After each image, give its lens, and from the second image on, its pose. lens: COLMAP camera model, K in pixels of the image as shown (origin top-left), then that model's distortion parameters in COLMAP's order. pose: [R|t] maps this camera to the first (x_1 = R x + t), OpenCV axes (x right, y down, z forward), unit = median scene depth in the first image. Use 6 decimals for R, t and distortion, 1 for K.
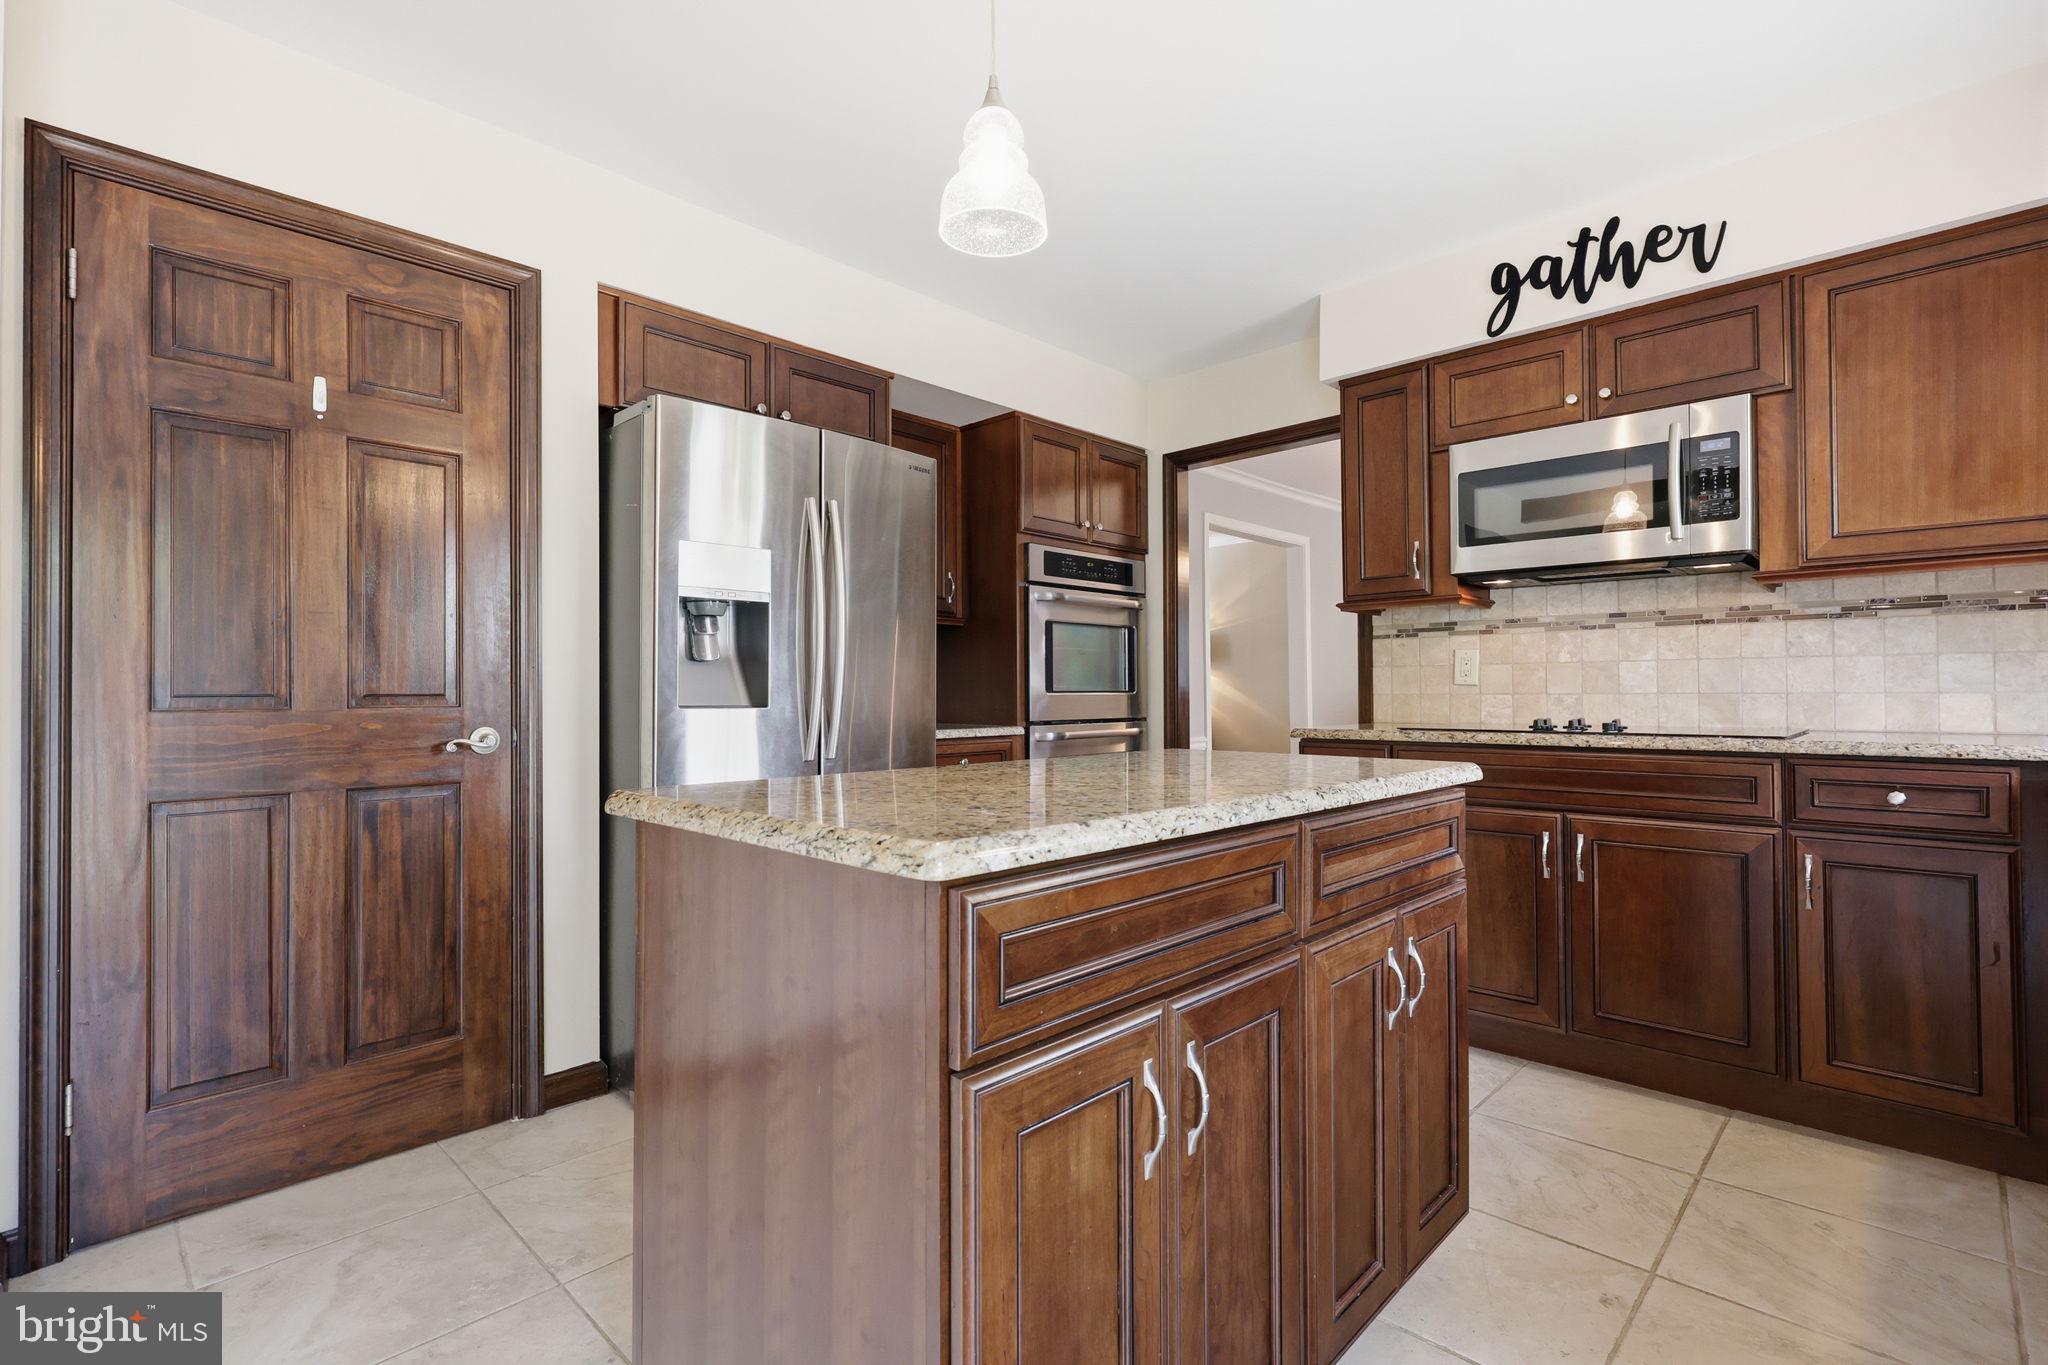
lens RADIAL K [[939.2, 0, 1015.3], [0, 939.2, 684.4], [0, 0, 1]] dist [0.001390, 0.000198]
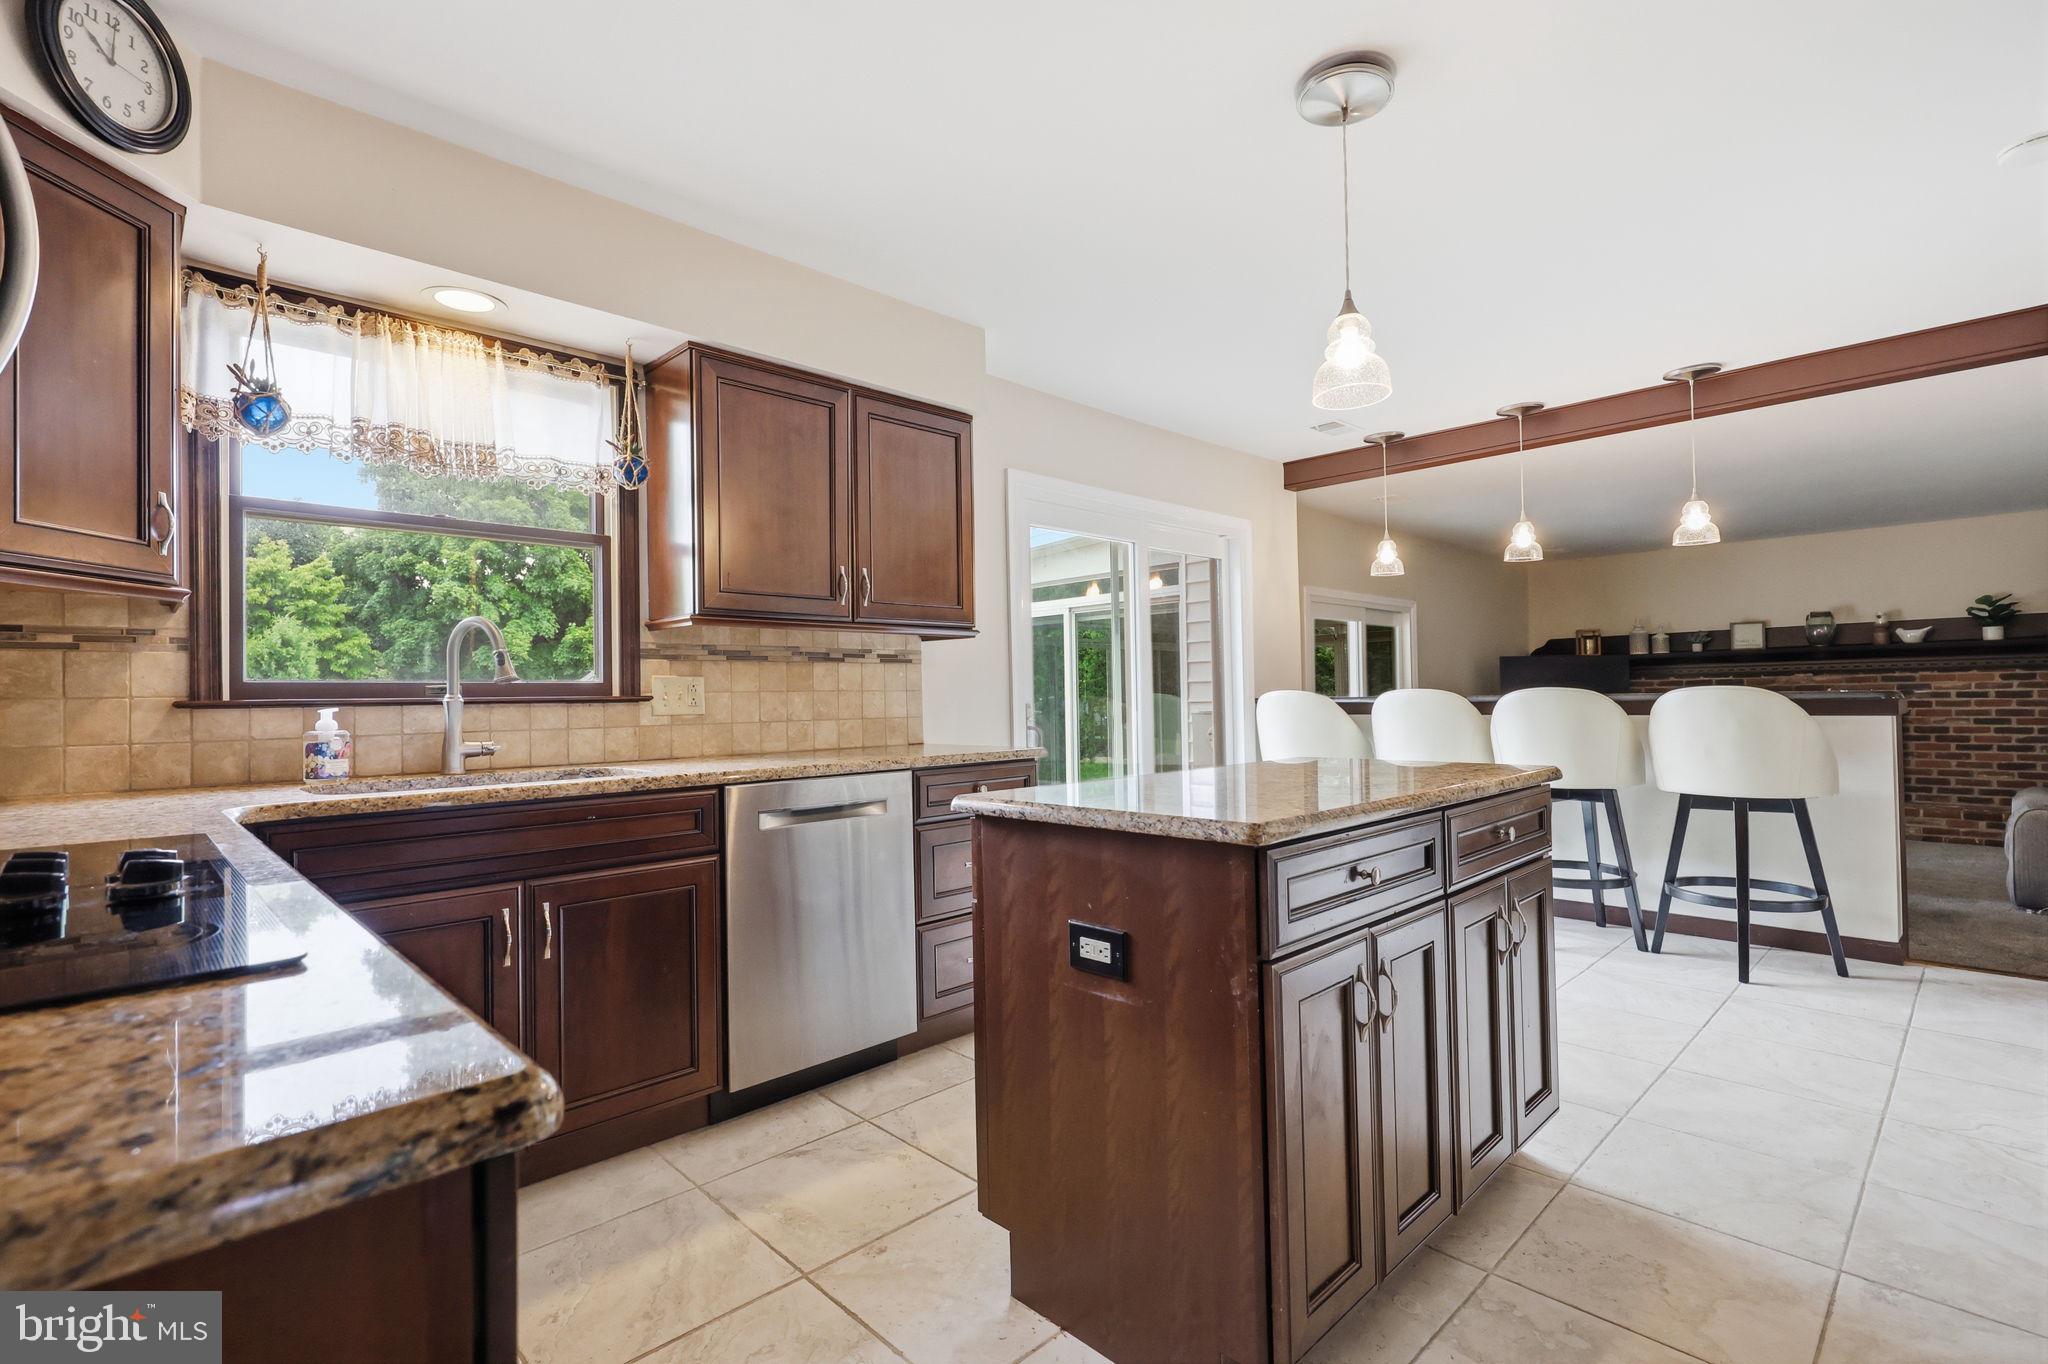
lens RADIAL K [[939.2, 0, 1015.3], [0, 939.2, 683.9], [0, 0, 1]] dist [0.001390, 0.000198]
pose [[-0.998526, 0.026585, 0.047317, 0.228920], [0.025263, 0.999279, -0.028331, -0.006149], [-0.048036, -0.027094, -0.998478, 1.284870]]
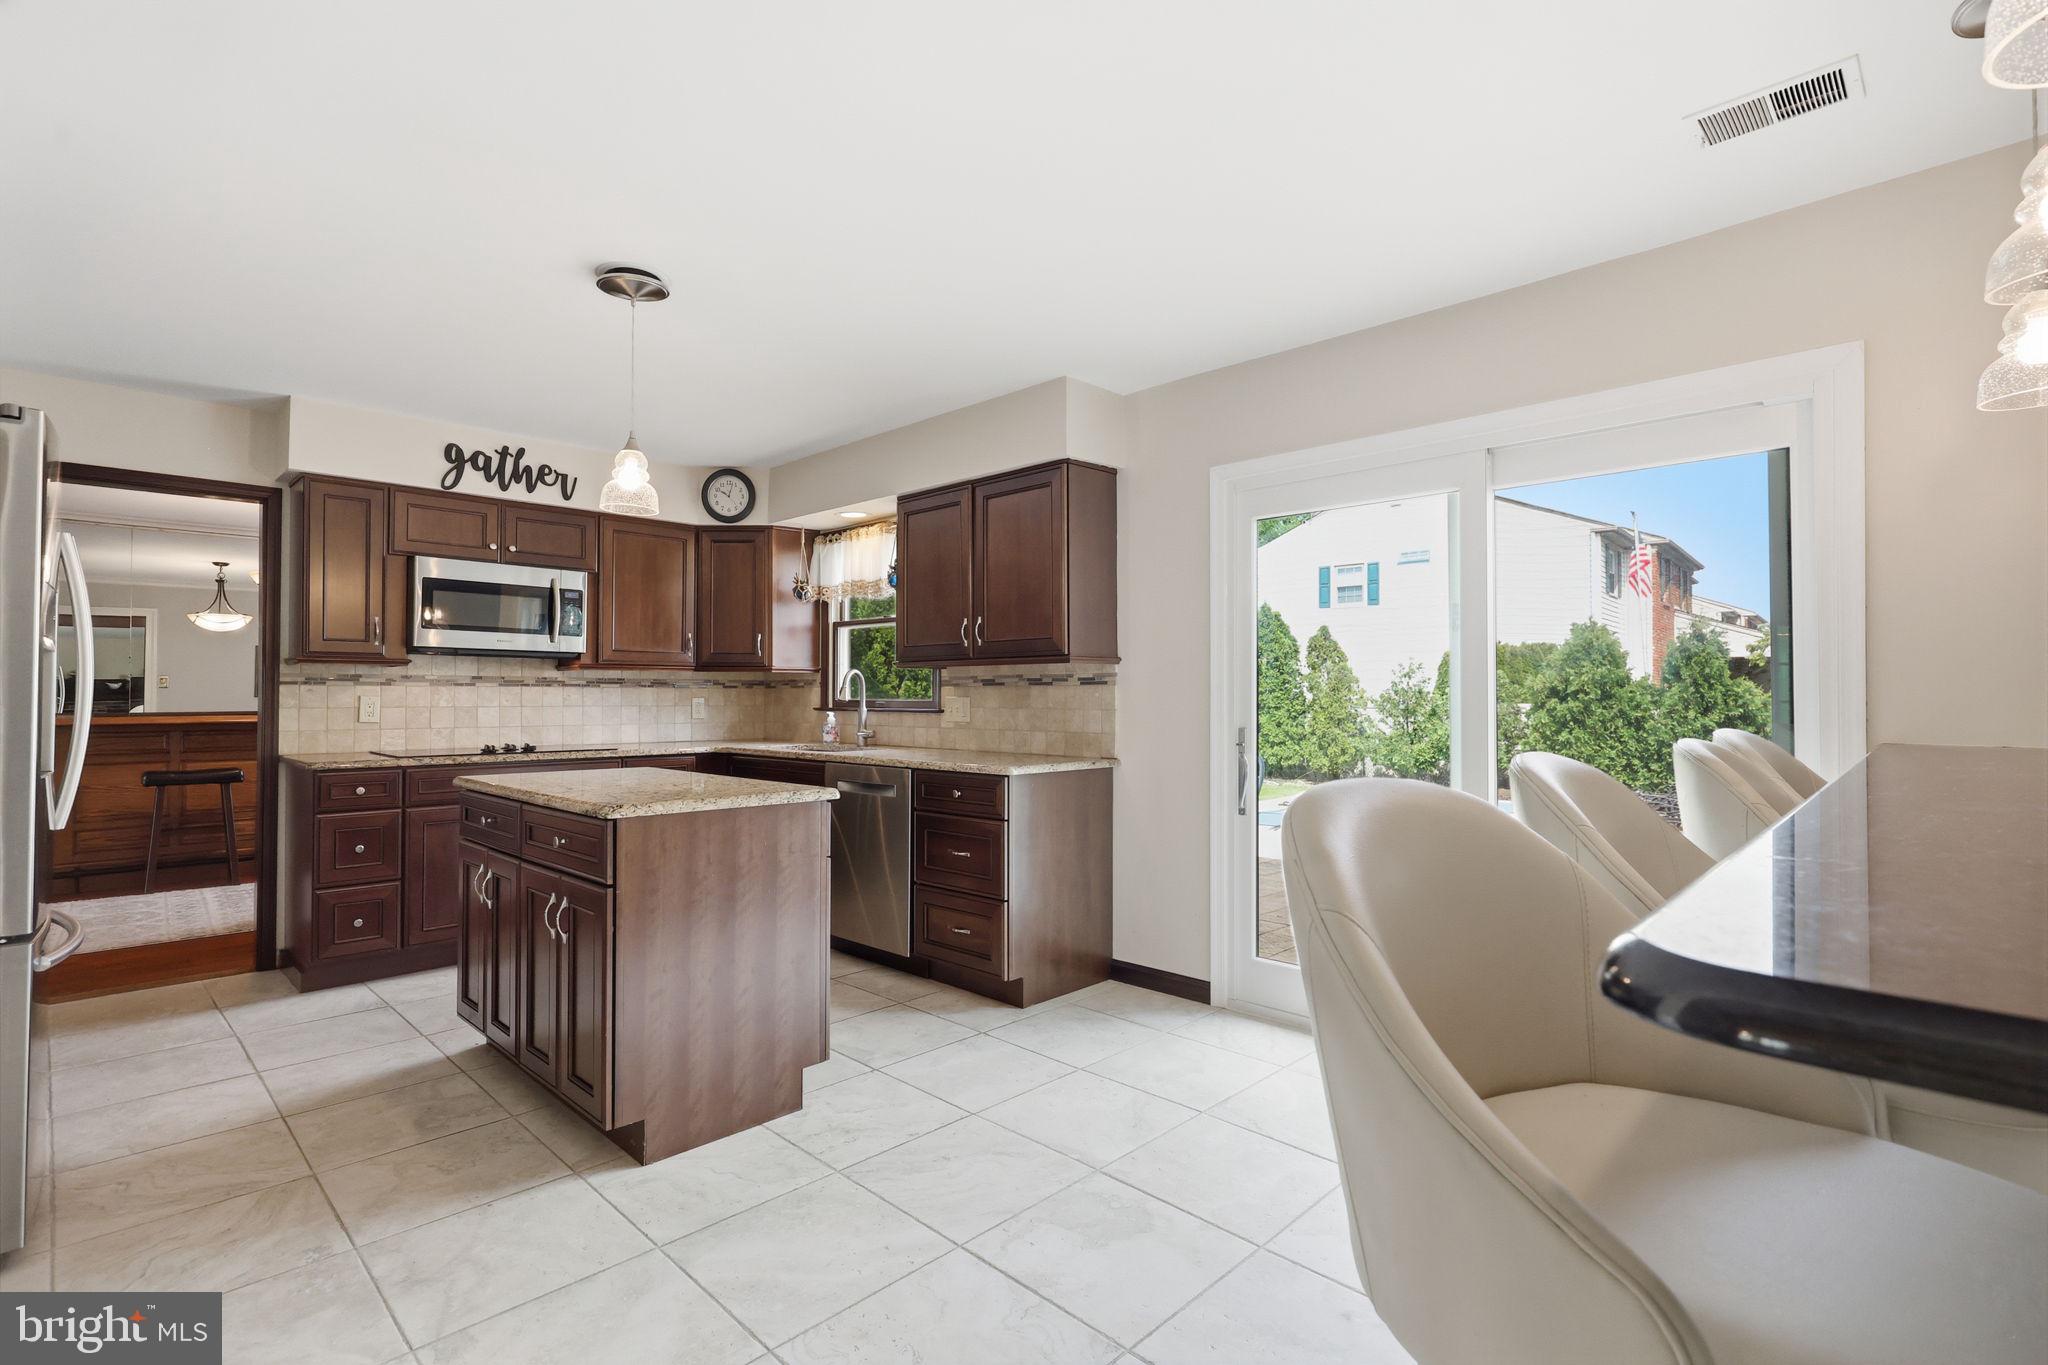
lens RADIAL K [[939.2, 0, 1015.3], [0, 939.2, 684.4], [0, 0, 1]] dist [0.001390, 0.000198]
pose [[0.012513, 0.018332, 0.999754, -1.034082], [-0.011659, 0.999767, -0.018187, -0.049220], [-0.999854, -0.011429, 0.012724, 0.083238]]
